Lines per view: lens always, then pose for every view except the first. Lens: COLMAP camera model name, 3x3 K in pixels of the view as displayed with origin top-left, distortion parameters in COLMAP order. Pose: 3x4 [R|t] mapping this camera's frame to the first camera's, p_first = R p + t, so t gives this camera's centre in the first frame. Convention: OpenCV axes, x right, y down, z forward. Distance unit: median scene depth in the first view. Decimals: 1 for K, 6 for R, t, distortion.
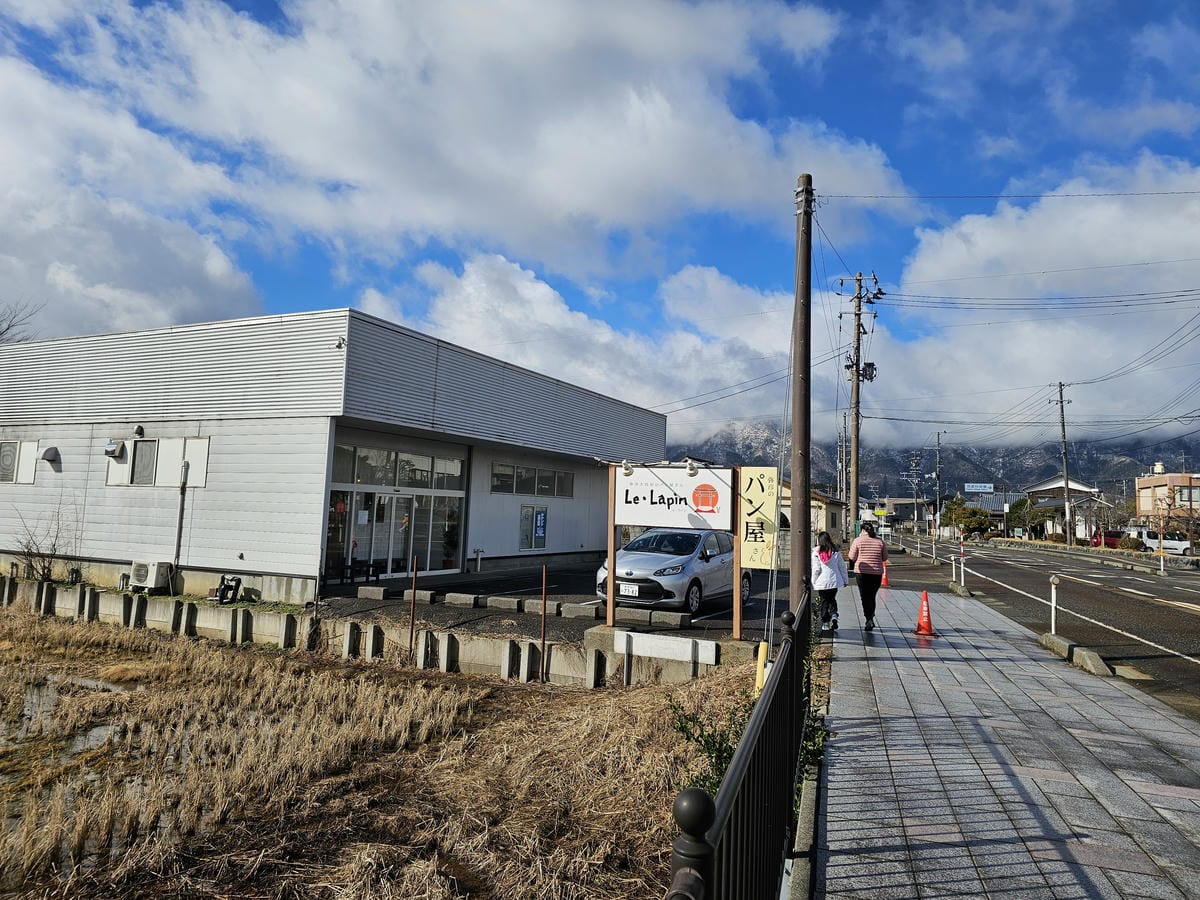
lens RADIAL K [[788.9, 0, 600.0], [0, 788.9, 450.0], [0, 0, 1]] dist [0.000635, -0.000465]
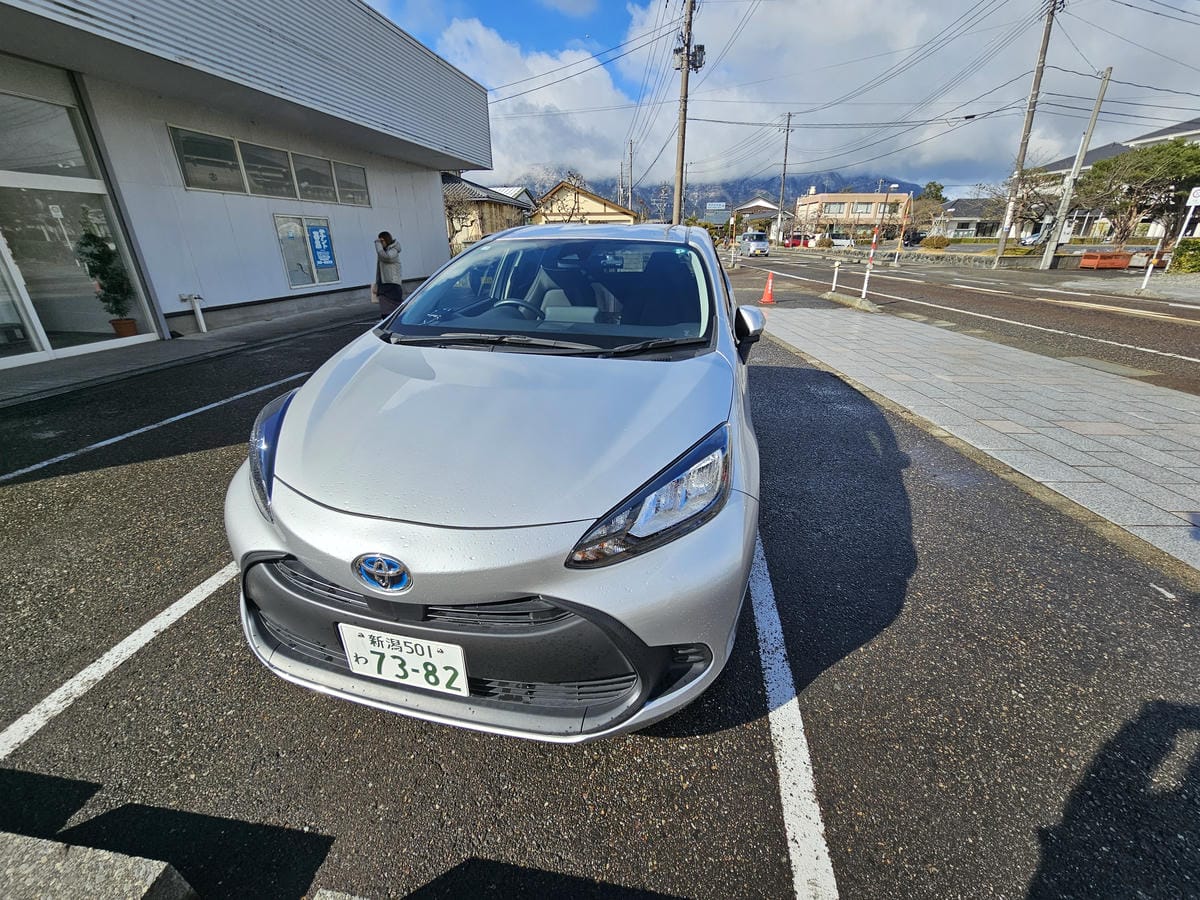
lens RADIAL K [[482.7, 0, 600.9], [0, 482.7, 432.9], [0, 0, 1]] dist [0.010175, 0.000041]
pose [[0.957517, -0.144082, 0.249805, 0.029857], [0.016479, 0.892162, 0.451415, 0.052709], [-0.287907, -0.428121, 0.856634, 0.496927]]
